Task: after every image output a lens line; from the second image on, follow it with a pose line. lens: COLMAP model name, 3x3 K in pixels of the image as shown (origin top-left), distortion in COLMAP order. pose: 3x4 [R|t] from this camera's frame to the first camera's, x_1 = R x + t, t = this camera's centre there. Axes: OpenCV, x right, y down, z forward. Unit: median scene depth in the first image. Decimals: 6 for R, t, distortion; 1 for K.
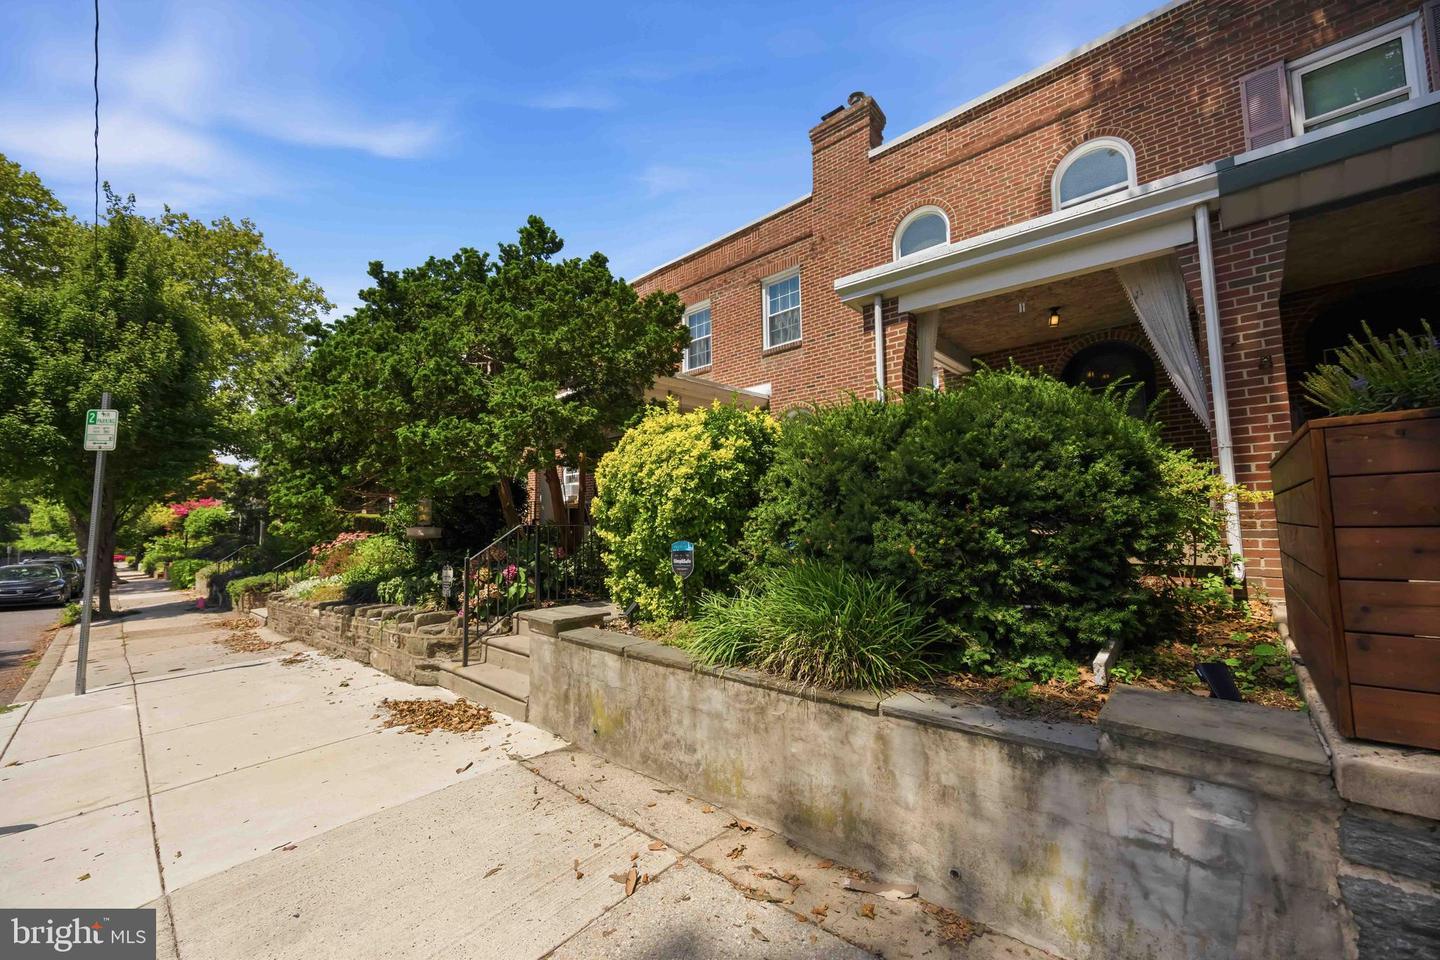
lens RADIAL K [[558.2, 0, 717.6], [0, 558.2, 467.8], [0, 0, 1]] dist [-0.000214, -0.000714]
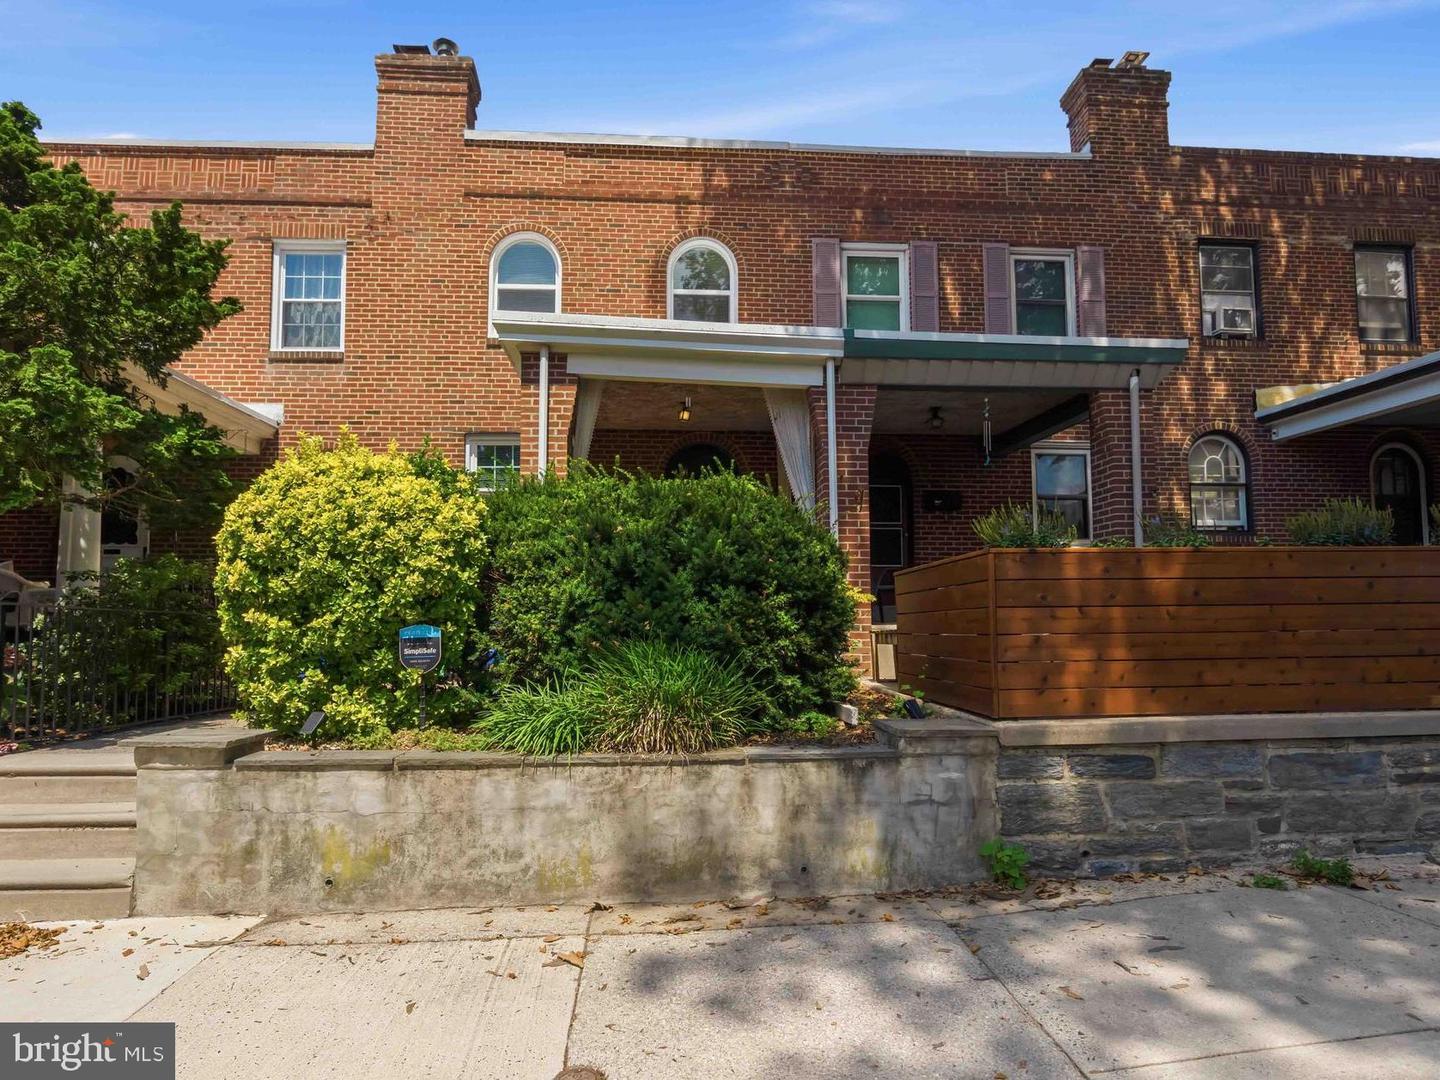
lens RADIAL K [[840.0, 0, 718.9], [0, 840.0, 550.8], [0, 0, 1]] dist [-0.014926, 0.002035]
pose [[0.678406, 0.082640, 0.730025, -0.645373], [-0.078017, 0.996139, -0.040265, 0.043474], [-0.730533, -0.029638, 0.682234, -0.090766]]
